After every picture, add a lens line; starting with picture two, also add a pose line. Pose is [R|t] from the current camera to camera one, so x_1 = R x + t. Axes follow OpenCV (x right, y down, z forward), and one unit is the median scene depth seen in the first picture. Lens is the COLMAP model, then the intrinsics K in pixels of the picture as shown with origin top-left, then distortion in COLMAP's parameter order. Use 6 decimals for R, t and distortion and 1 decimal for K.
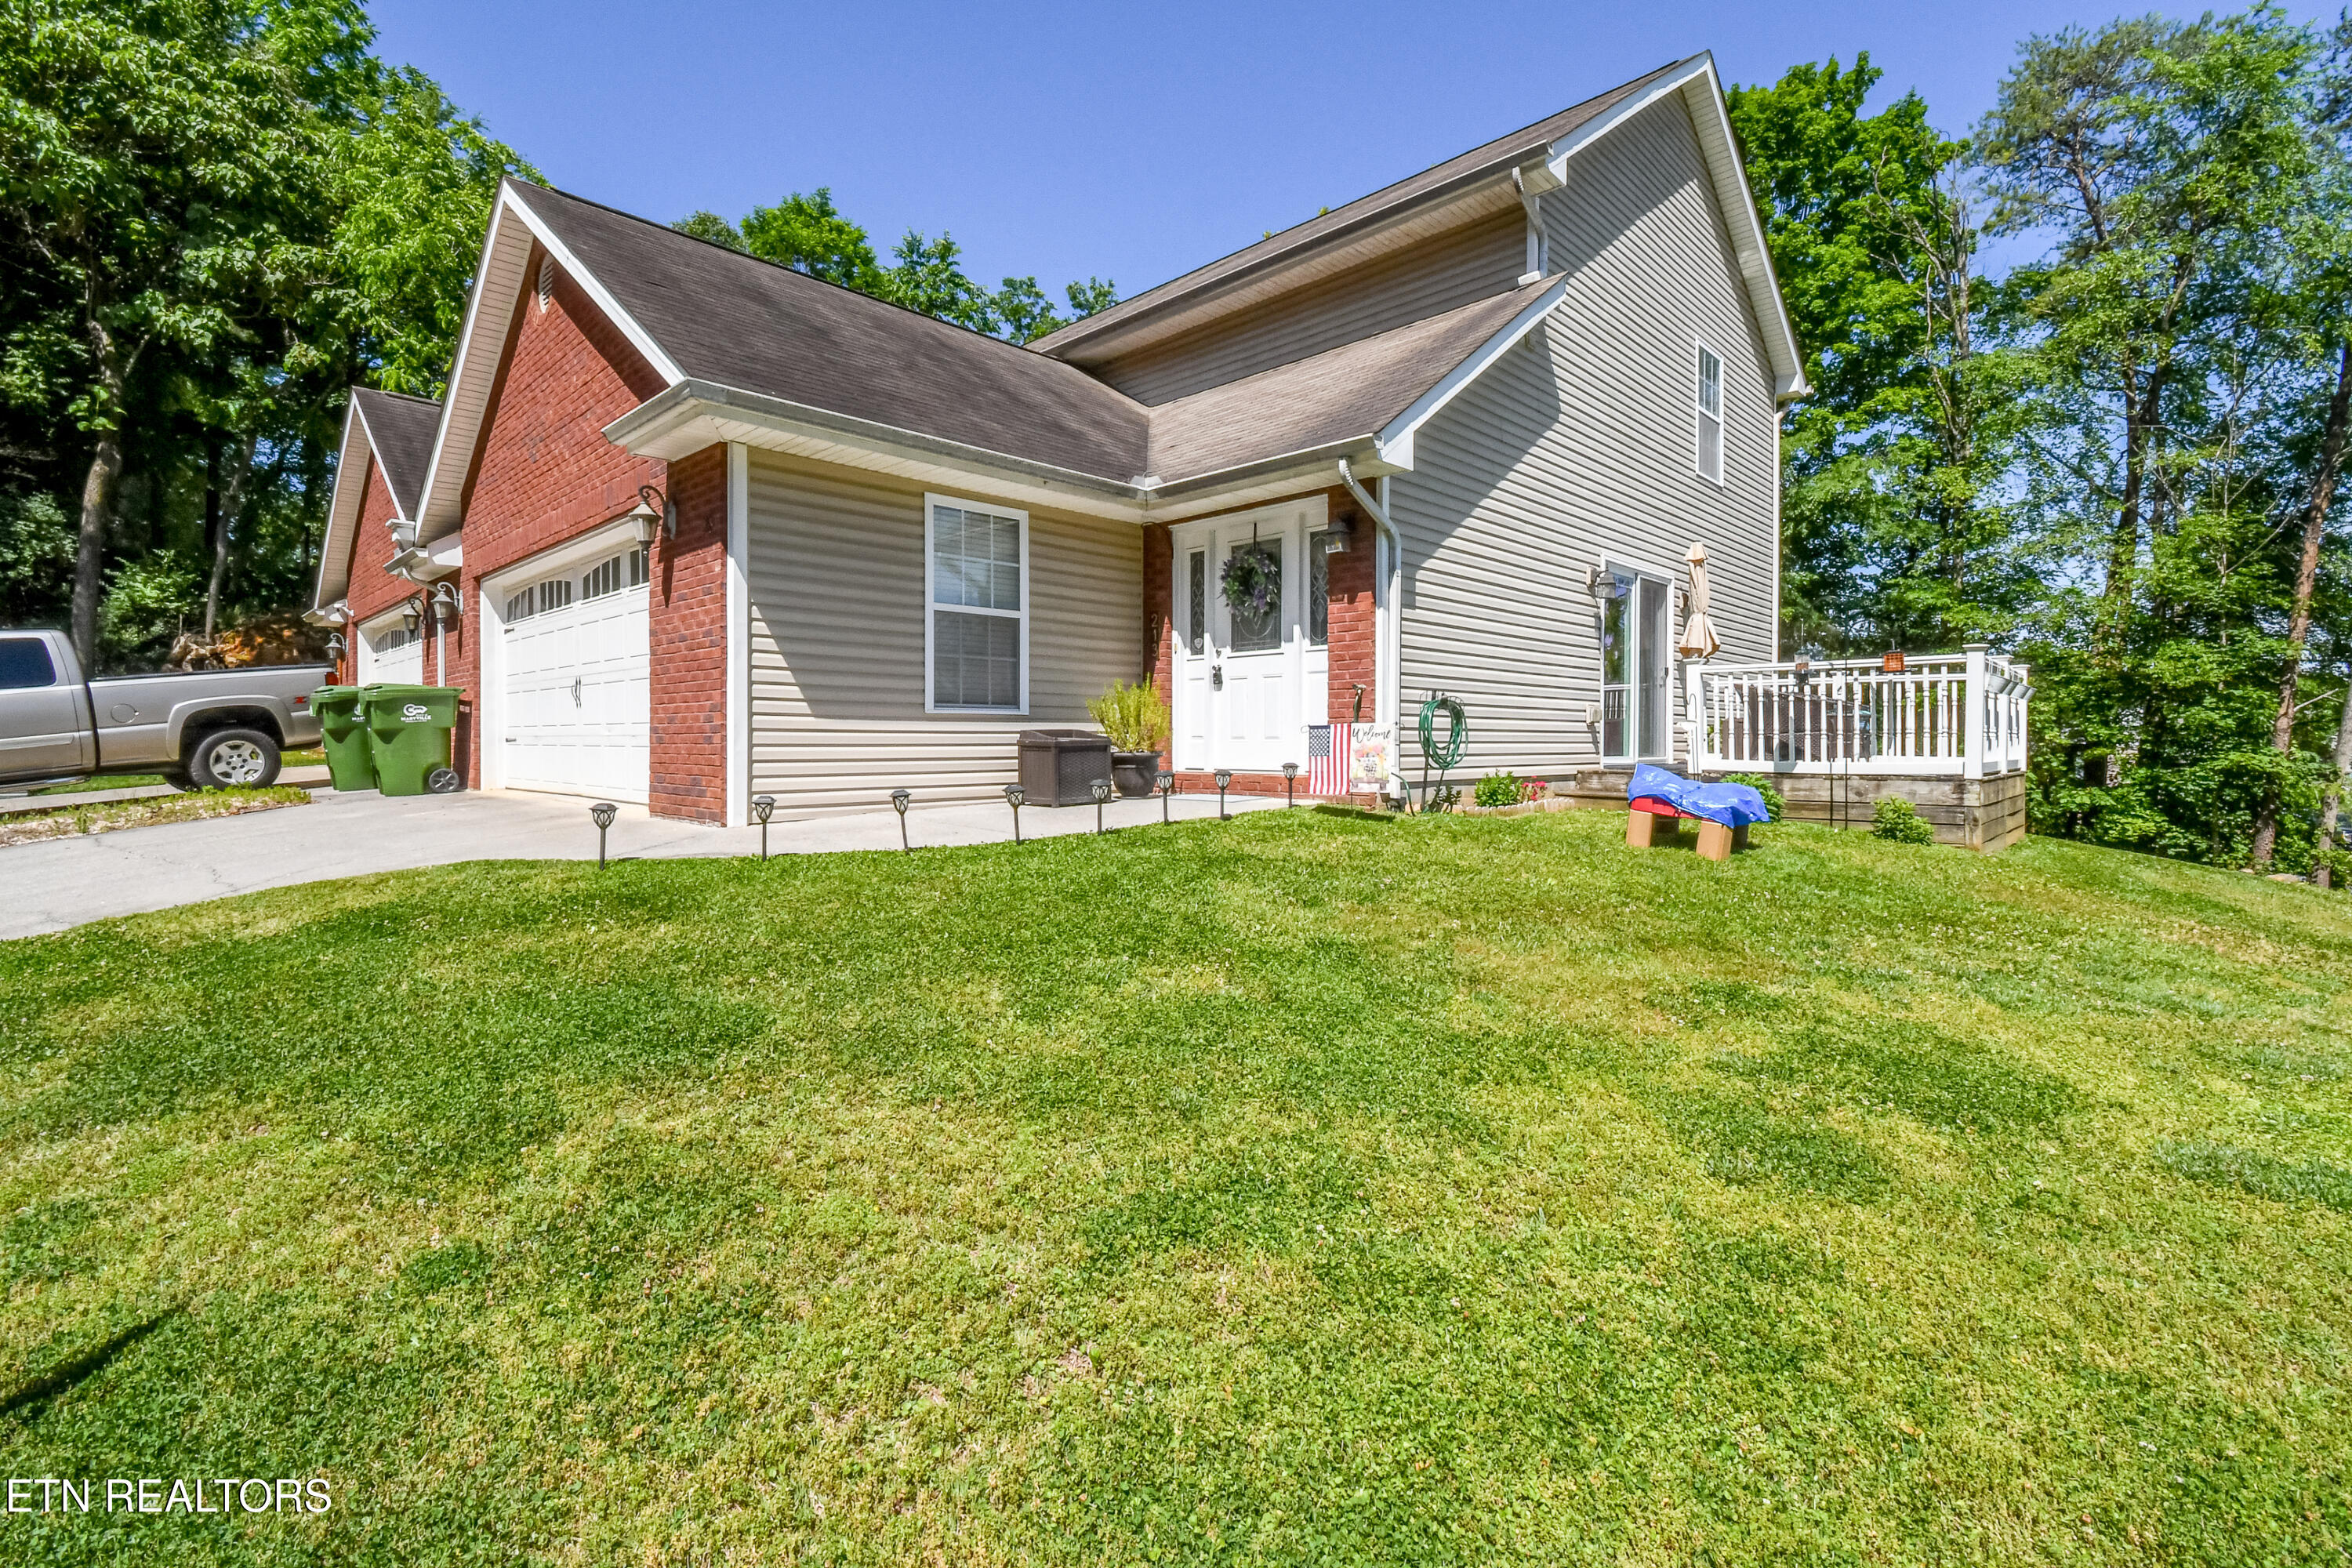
lens RADIAL K [[1044.8, 0, 1179.9], [0, 1044.8, 767.1], [0, 0, 1]] dist [-0.022664, -0.001288]
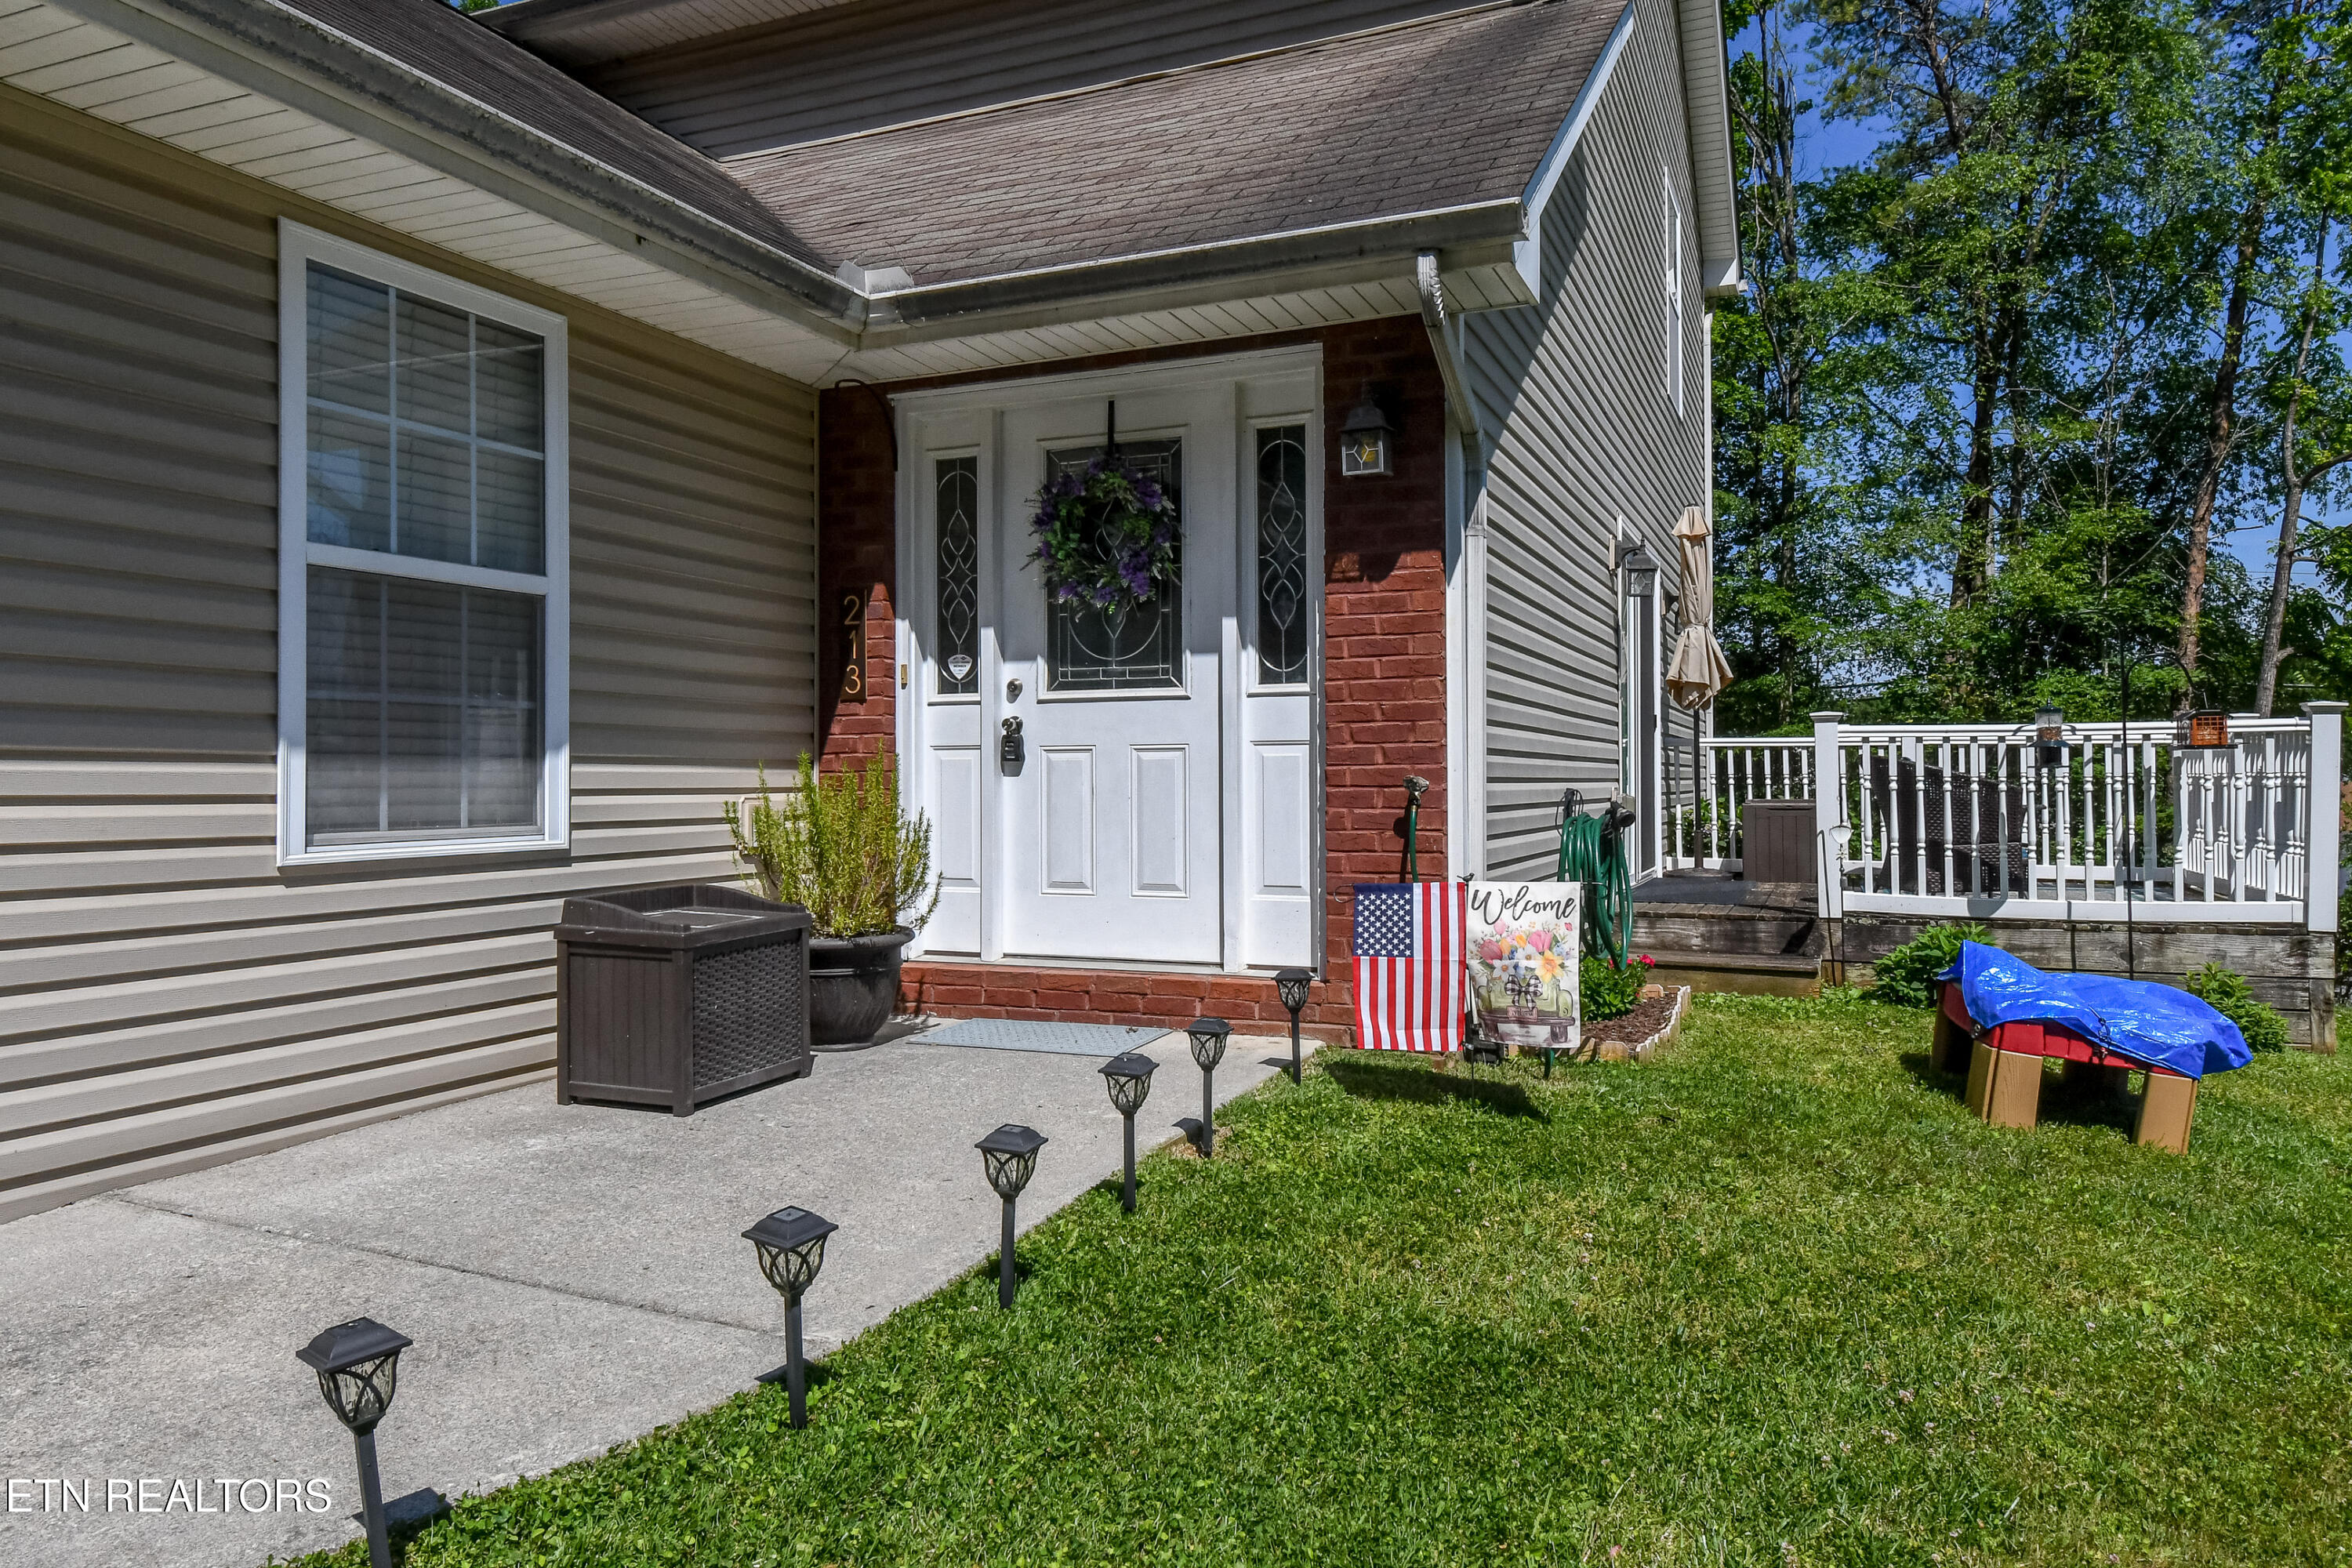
lens RADIAL K [[1544.2, 0, 1179.5], [0, 1544.2, 780.7], [0, 0, 1]] dist [-0.004665, -0.000109]
pose [[0.930455, -0.004528, 0.366377, -0.142563], [0.013361, 0.999678, -0.021576, -0.058886], [-0.366162, 0.024970, 0.930216, 0.388446]]
